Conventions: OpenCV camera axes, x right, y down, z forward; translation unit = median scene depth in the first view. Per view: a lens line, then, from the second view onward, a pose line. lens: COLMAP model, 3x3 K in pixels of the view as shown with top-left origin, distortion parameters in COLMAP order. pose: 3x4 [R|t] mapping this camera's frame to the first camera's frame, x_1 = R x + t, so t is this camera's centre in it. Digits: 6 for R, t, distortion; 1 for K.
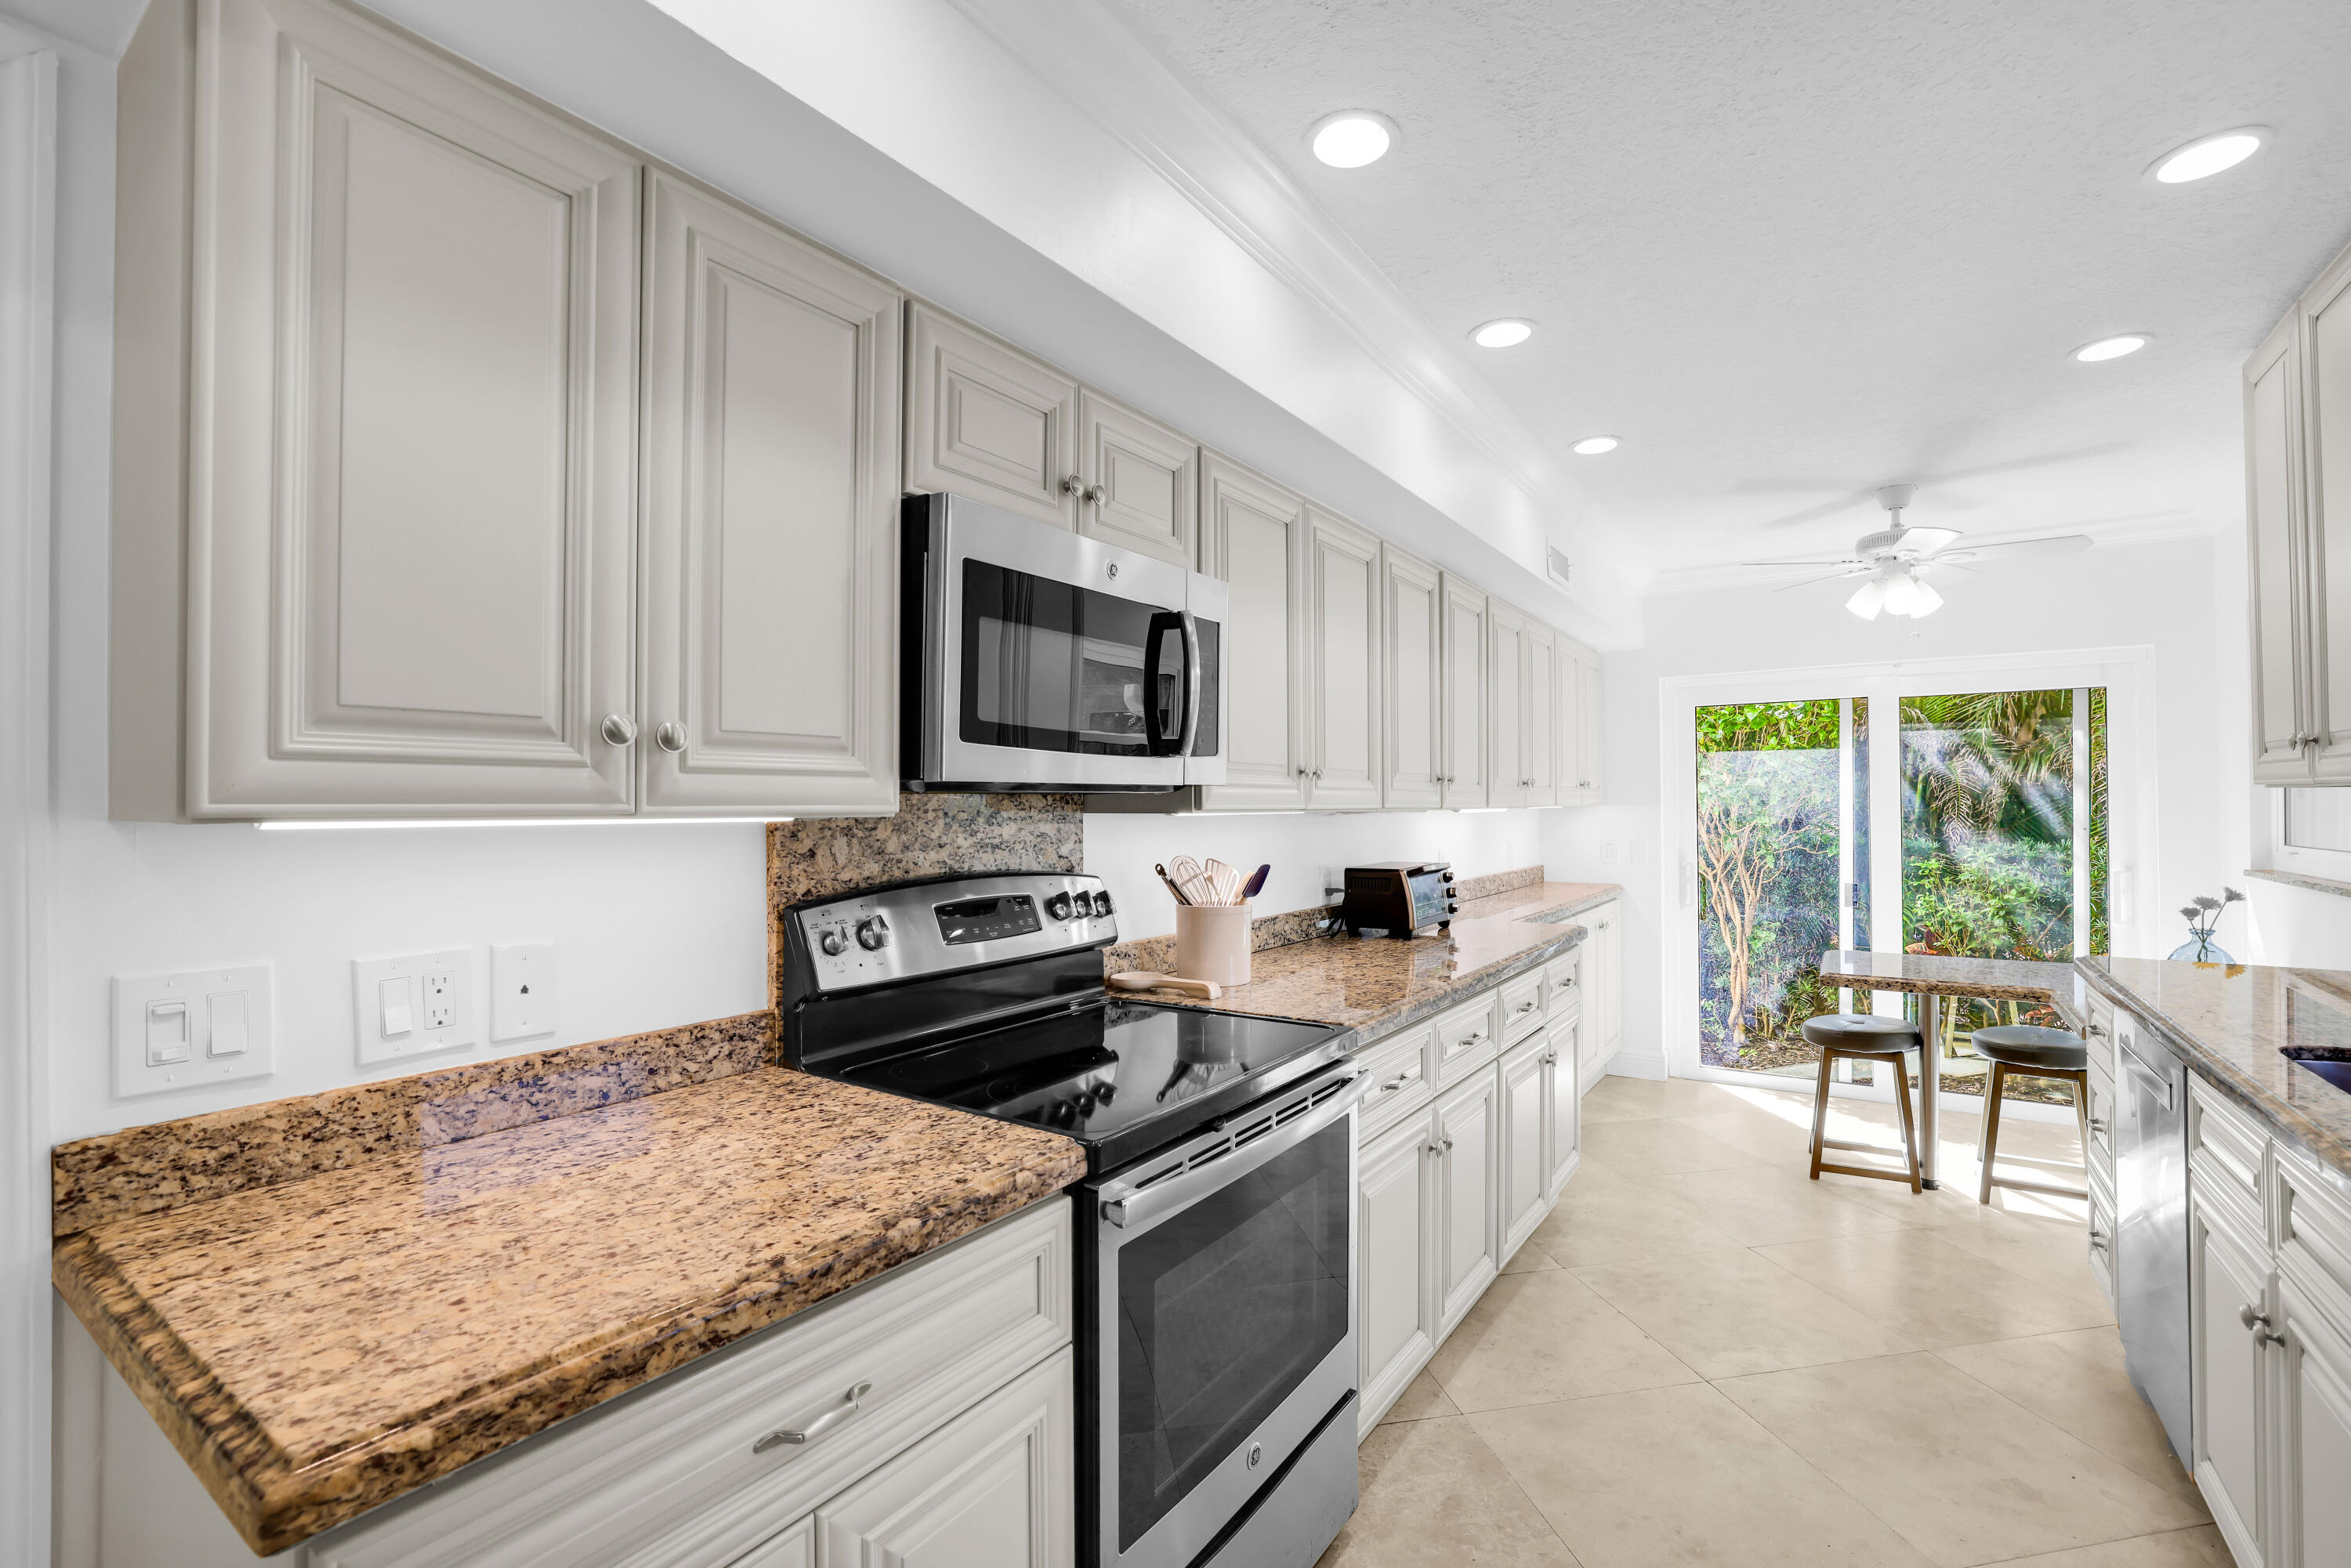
lens RADIAL K [[1045.3, 0, 1190.4], [0, 1045.3, 790.3], [0, 0, 1]] dist [-0.050582, 0.020263]
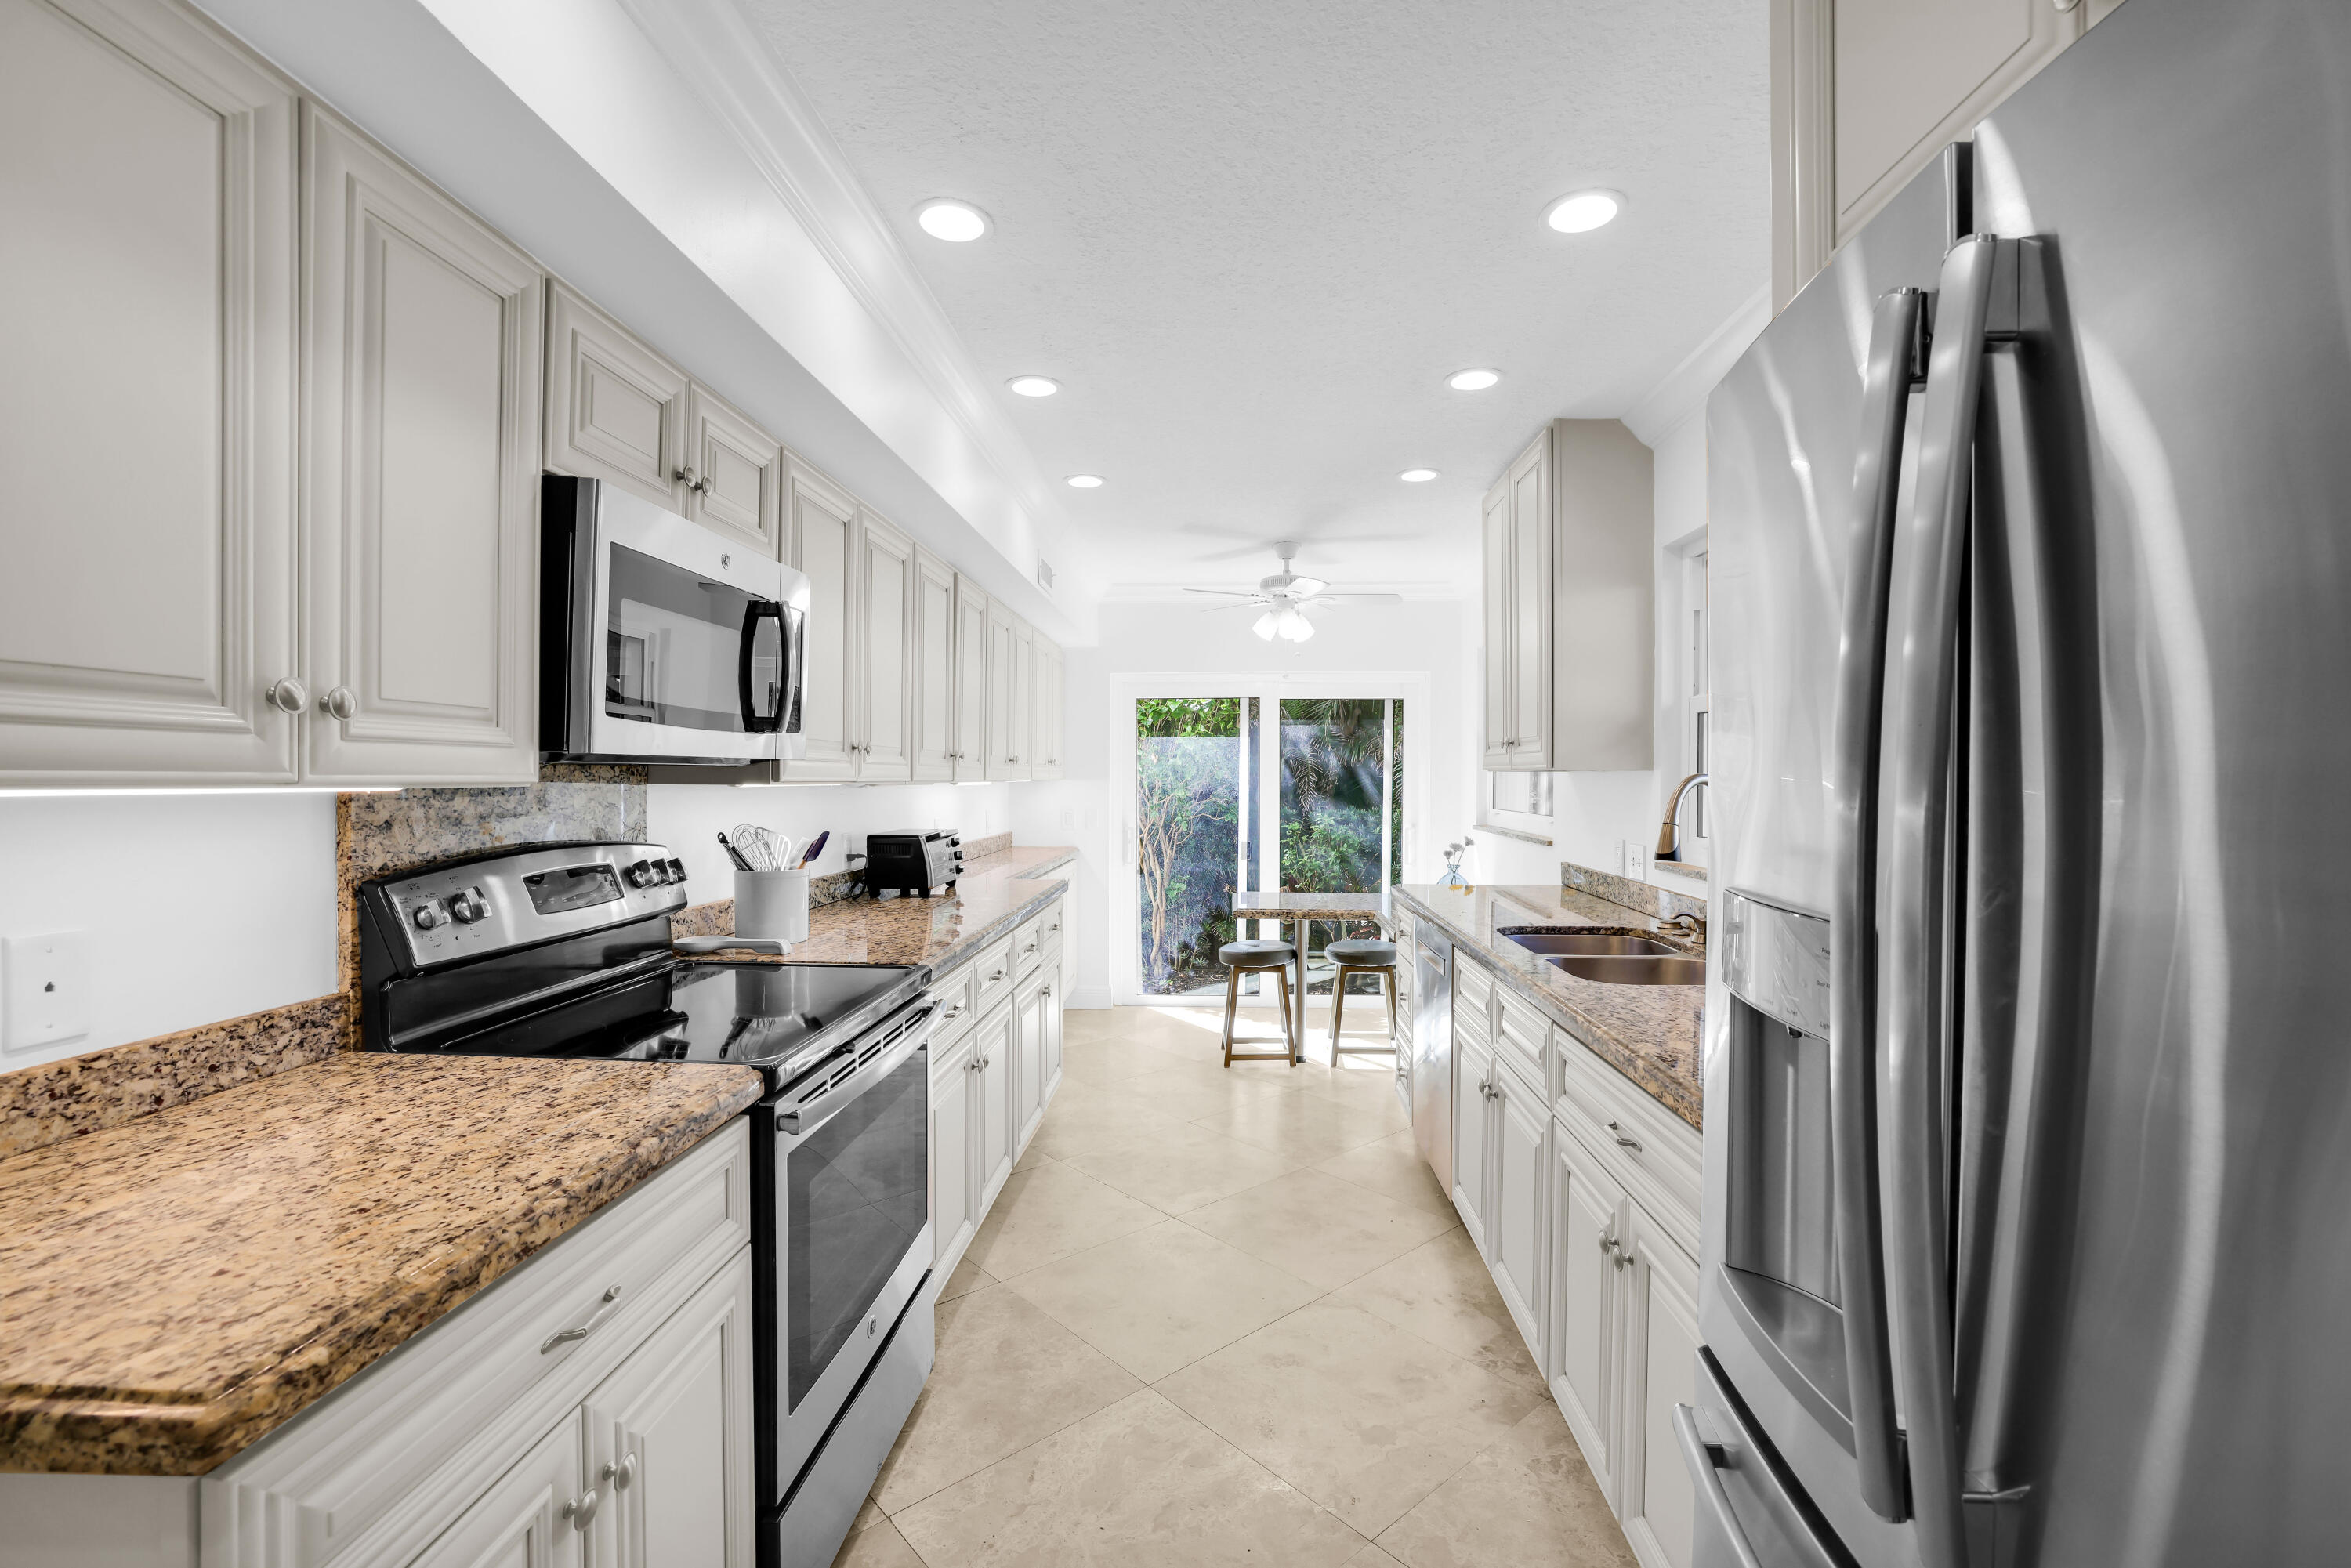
lens RADIAL K [[1028.3, 0, 1174.4], [0, 1028.3, 787.9], [0, 0, 1]] dist [-0.053919, 0.021818]
pose [[0.861051, 0.001987, 0.508515, -0.187880], [-0.013798, 0.999715, 0.019457, -0.001071], [-0.508332, -0.023770, 0.860833, -0.136163]]
